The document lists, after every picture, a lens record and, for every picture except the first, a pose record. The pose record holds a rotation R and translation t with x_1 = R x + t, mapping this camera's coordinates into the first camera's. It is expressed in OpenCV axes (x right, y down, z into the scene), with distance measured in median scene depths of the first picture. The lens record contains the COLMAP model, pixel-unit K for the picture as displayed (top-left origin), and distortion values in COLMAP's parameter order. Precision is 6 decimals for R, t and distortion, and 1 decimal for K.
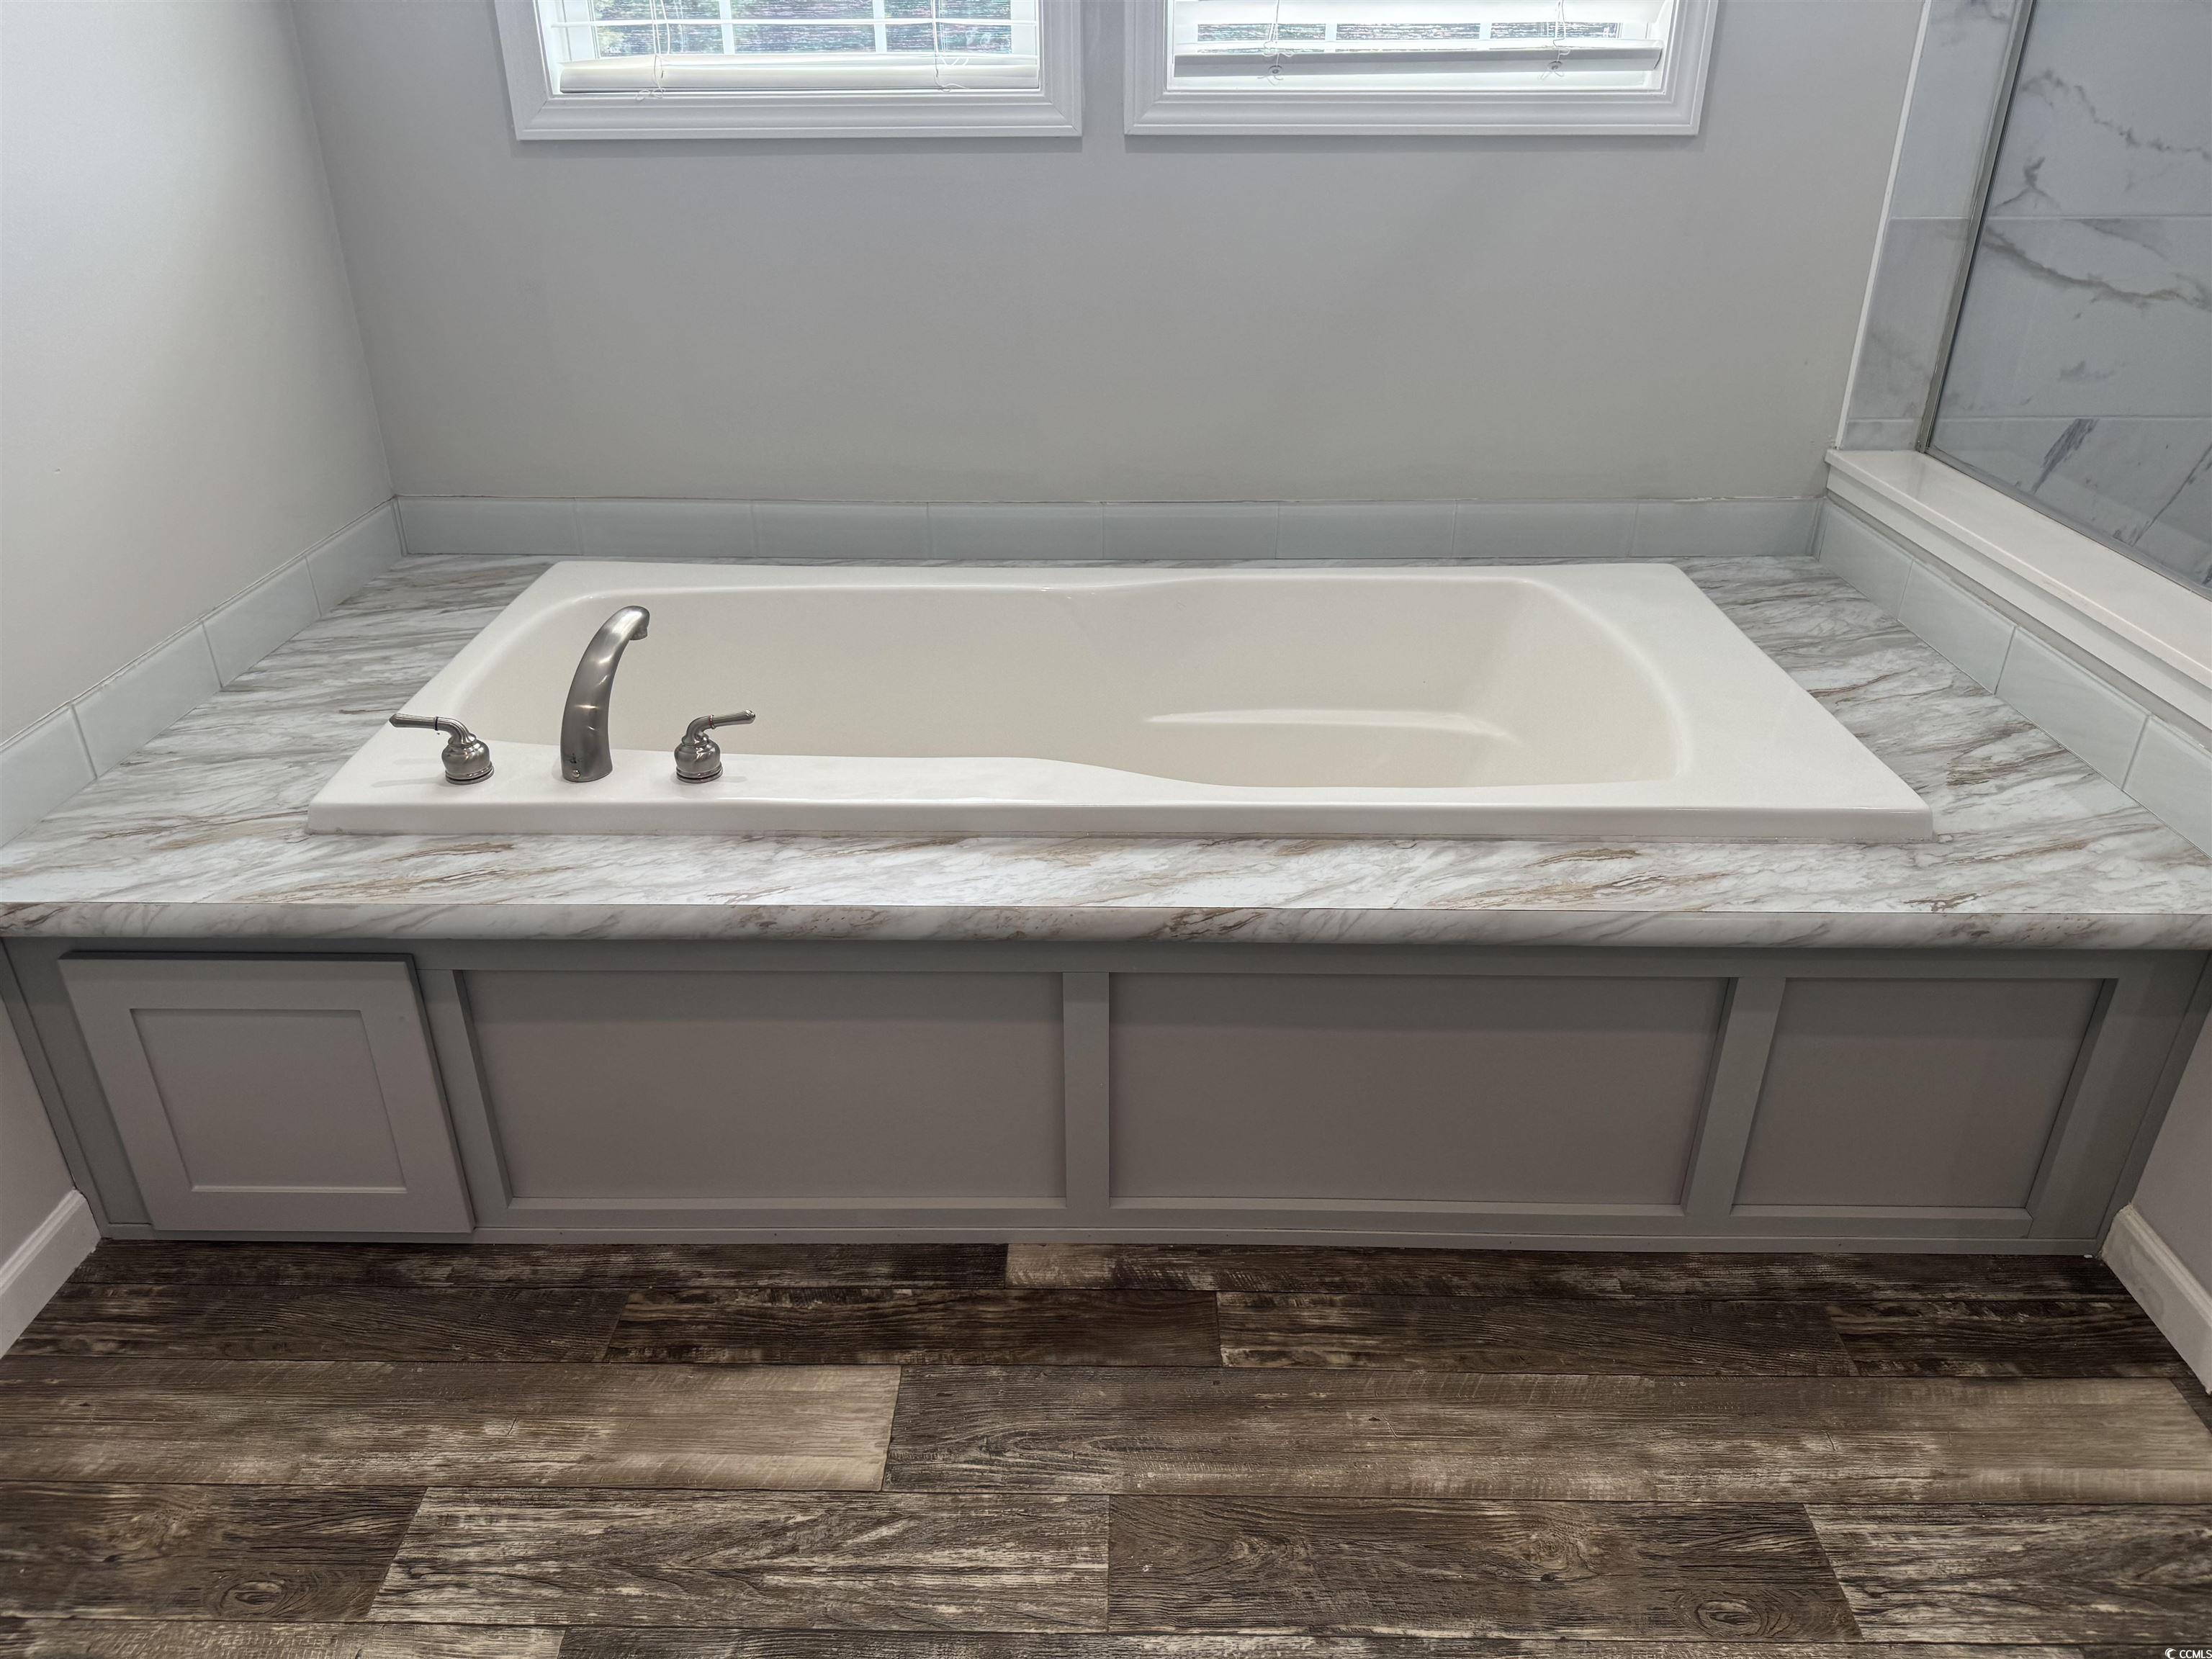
lens RADIAL K [[1540.8, 0, 1109.2], [0, 1540.8, 821.0], [0, 0, 1]] dist [0.066631, -0.080083]
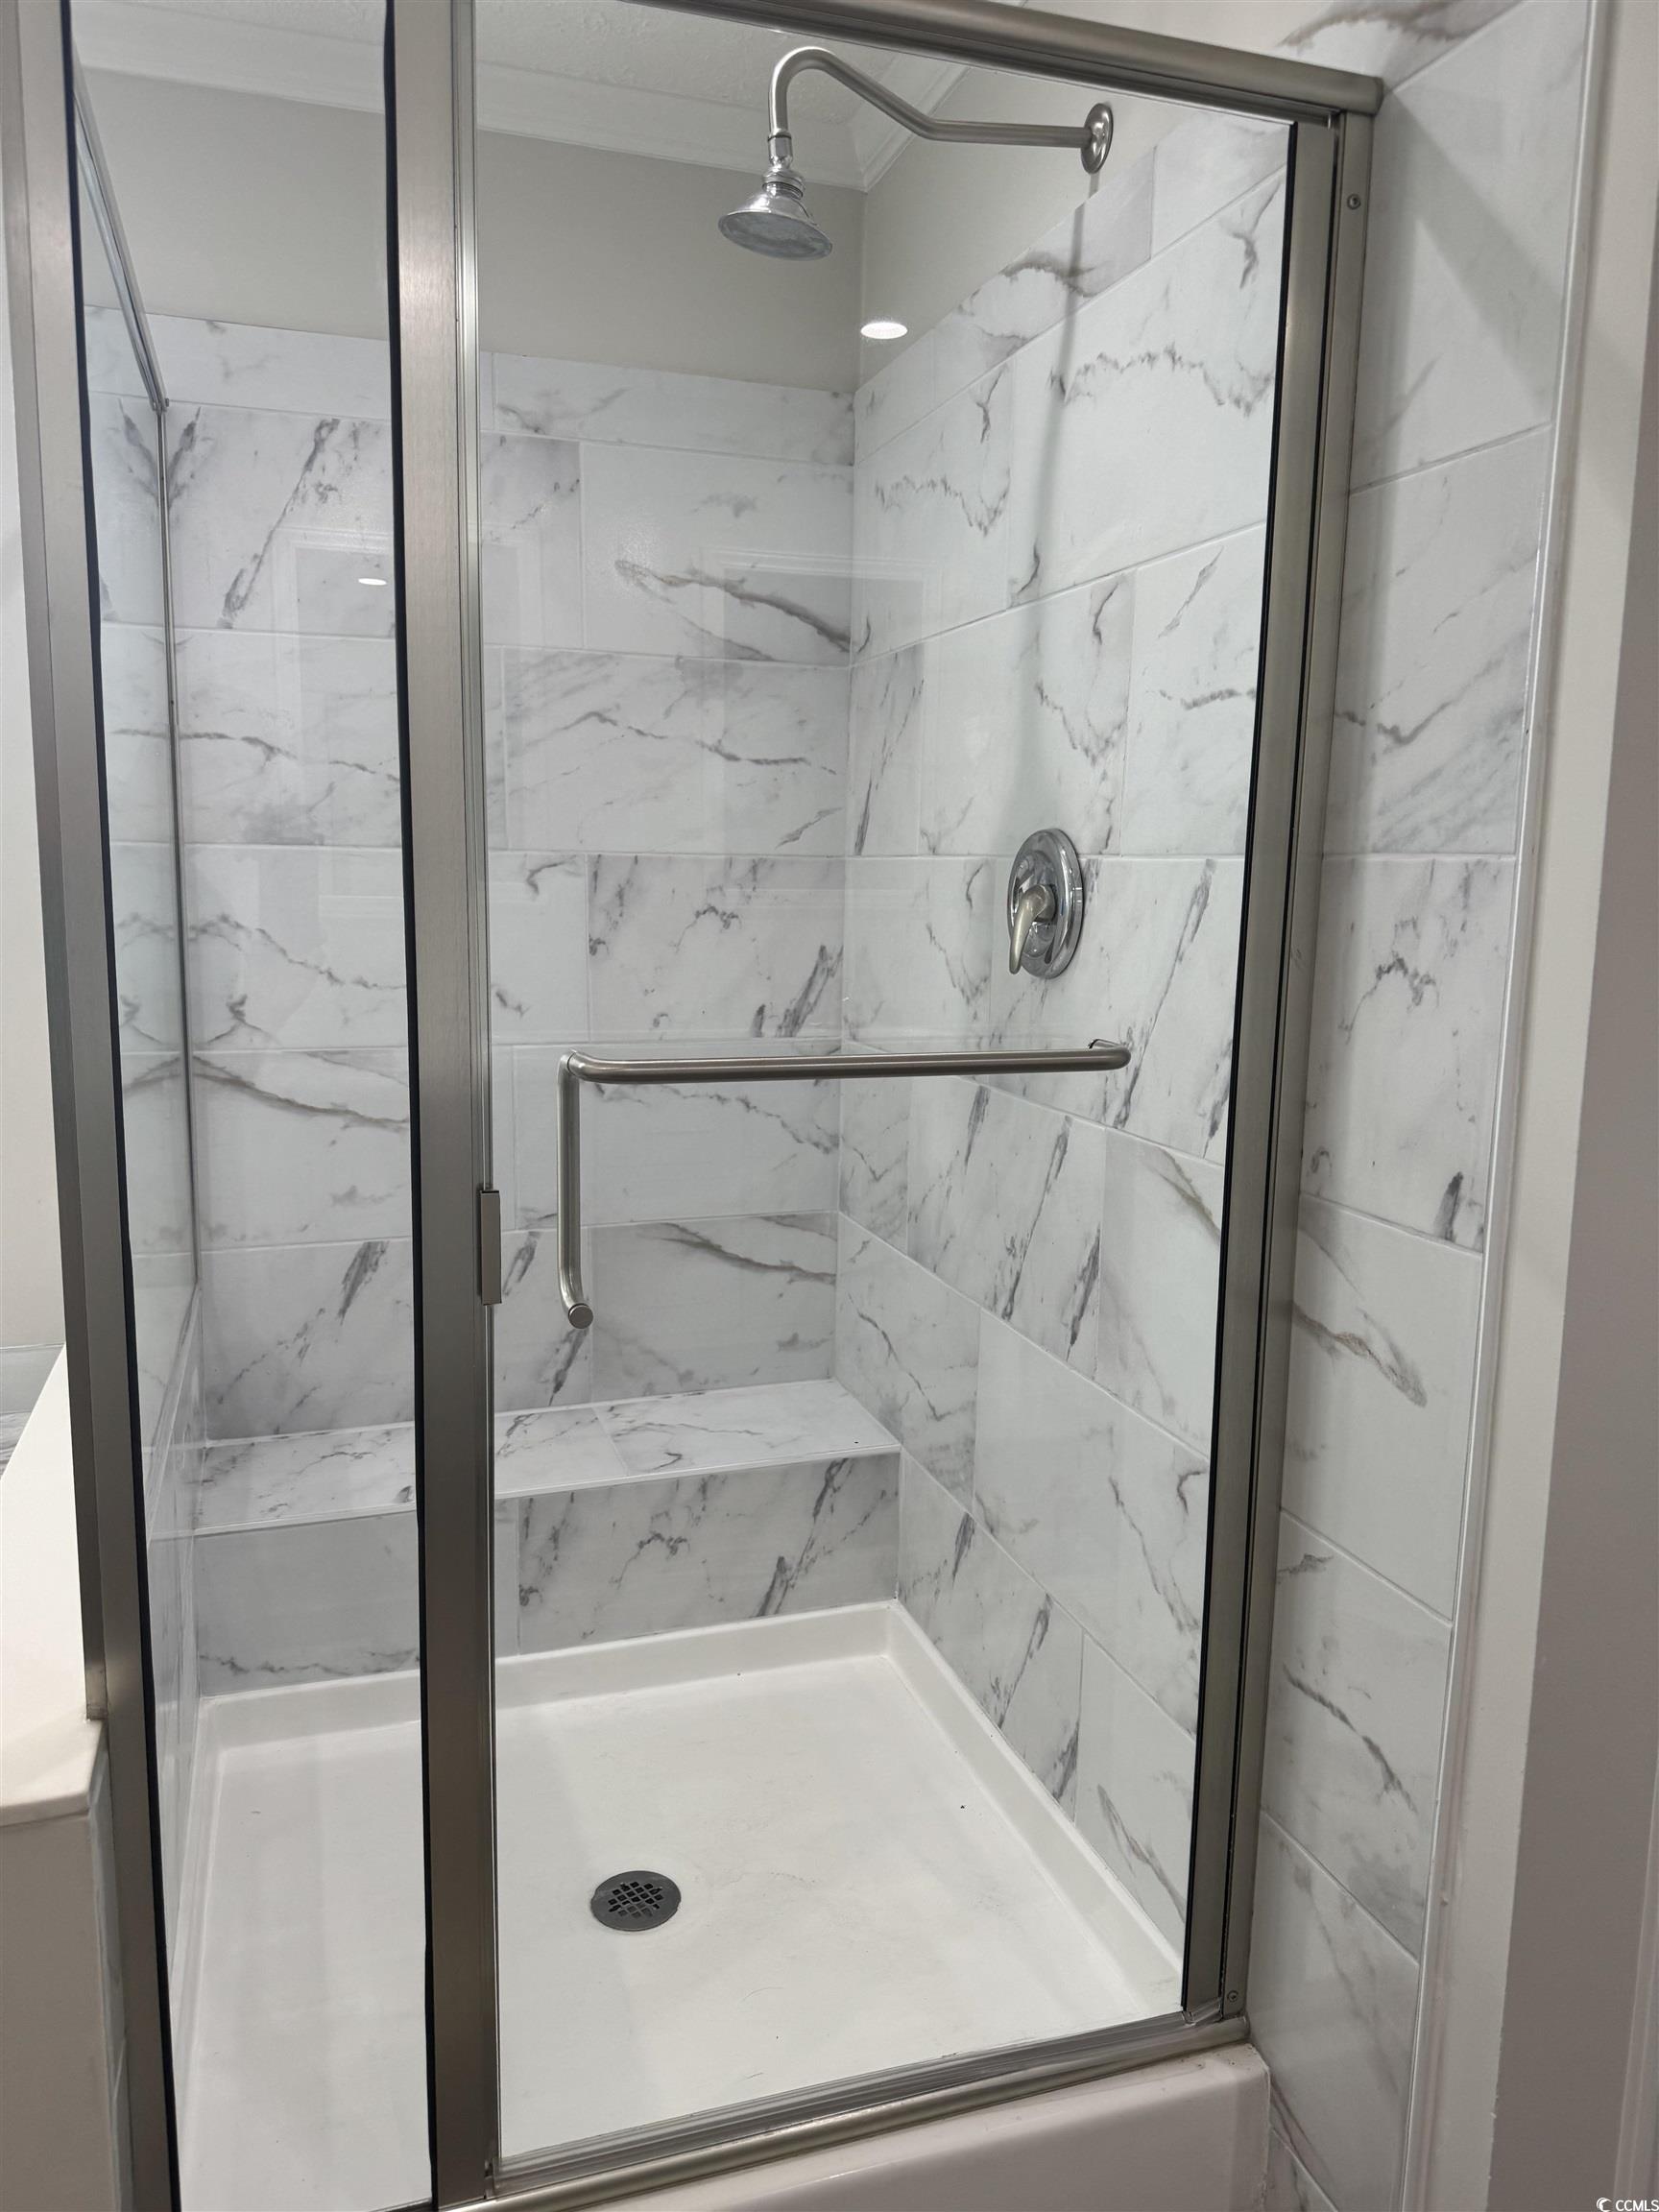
lens RADIAL K [[1540.8, 0, 820.8], [0, 1540.8, 1110.8], [0, 0, 1]] dist [0.066631, -0.080083]
pose [[0.943786, -0.030719, 0.329127, 0.834772], [0.131451, 0.948438, -0.288420, -0.026633], [-0.303296, 0.315471, 0.899160, 0.023820]]
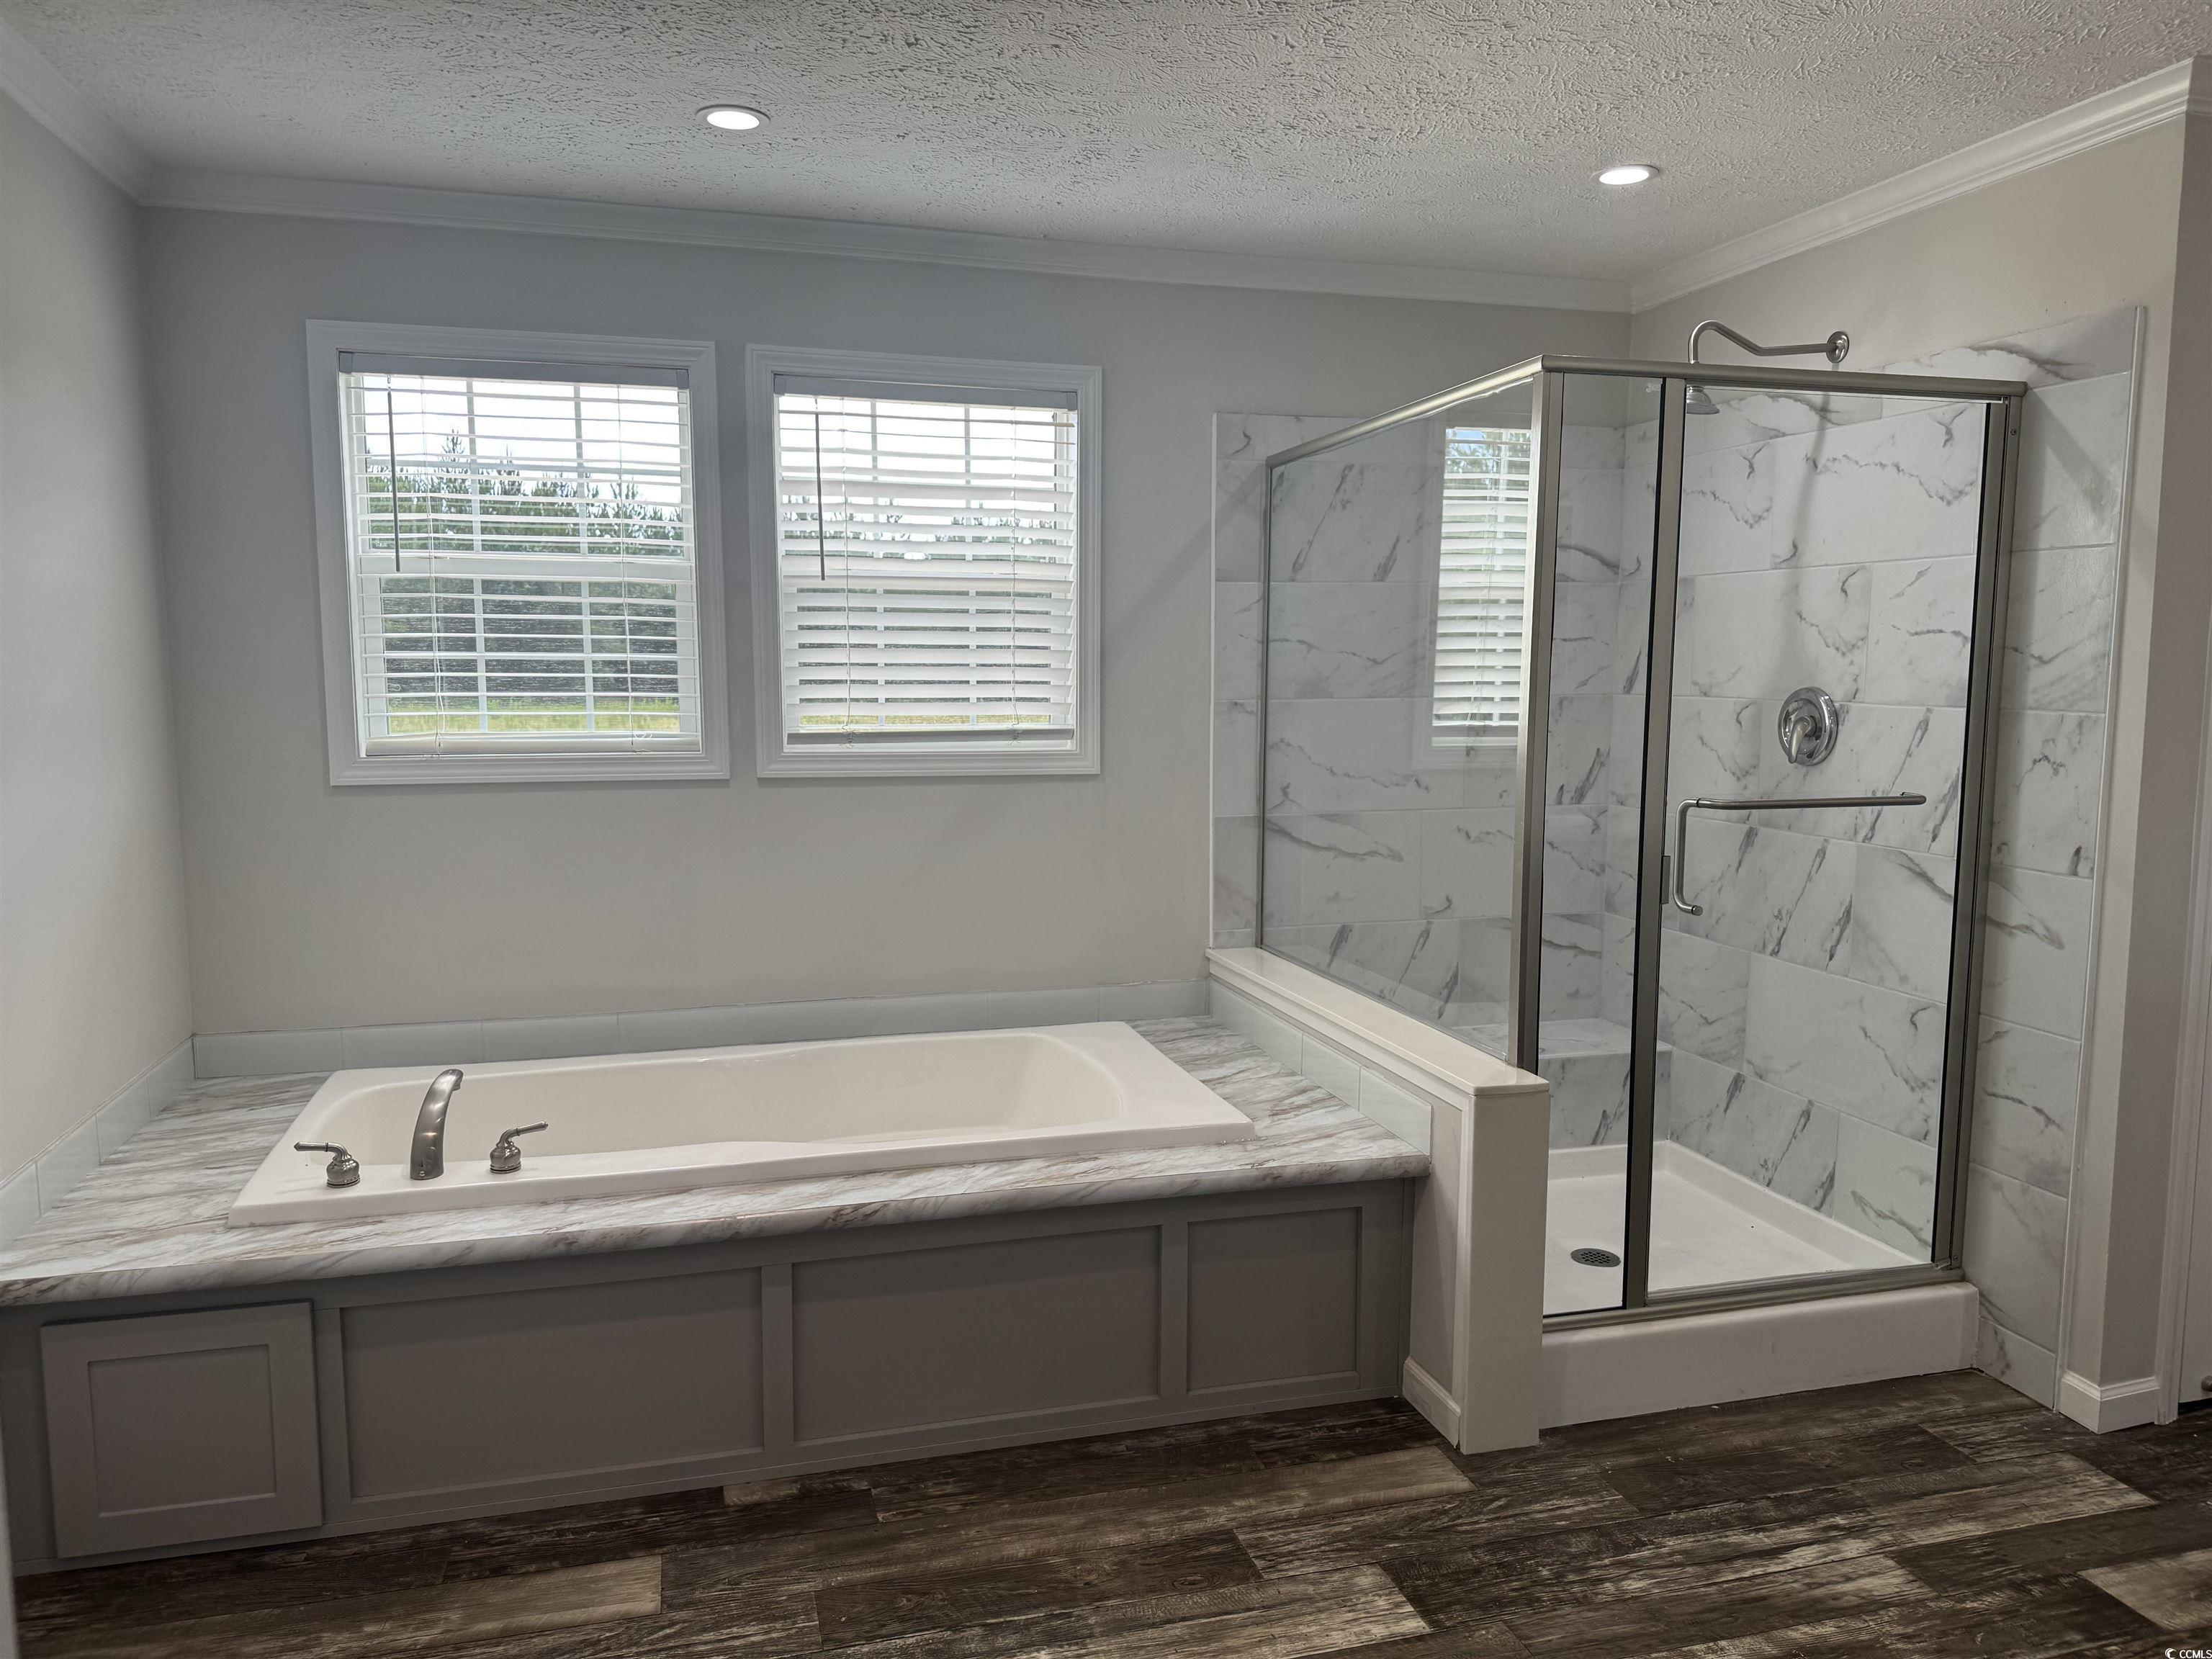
lens RADIAL K [[1540.8, 0, 1071.0], [0, 1540.8, 835.5], [0, 0, 1]] dist [0.066631, -0.080083]
pose [[0.965943, -0.023871, 0.257650, -0.125338], [0.113808, 0.933445, -0.340189, 0.267074], [-0.232381, 0.357926, 0.904372, -0.678982]]
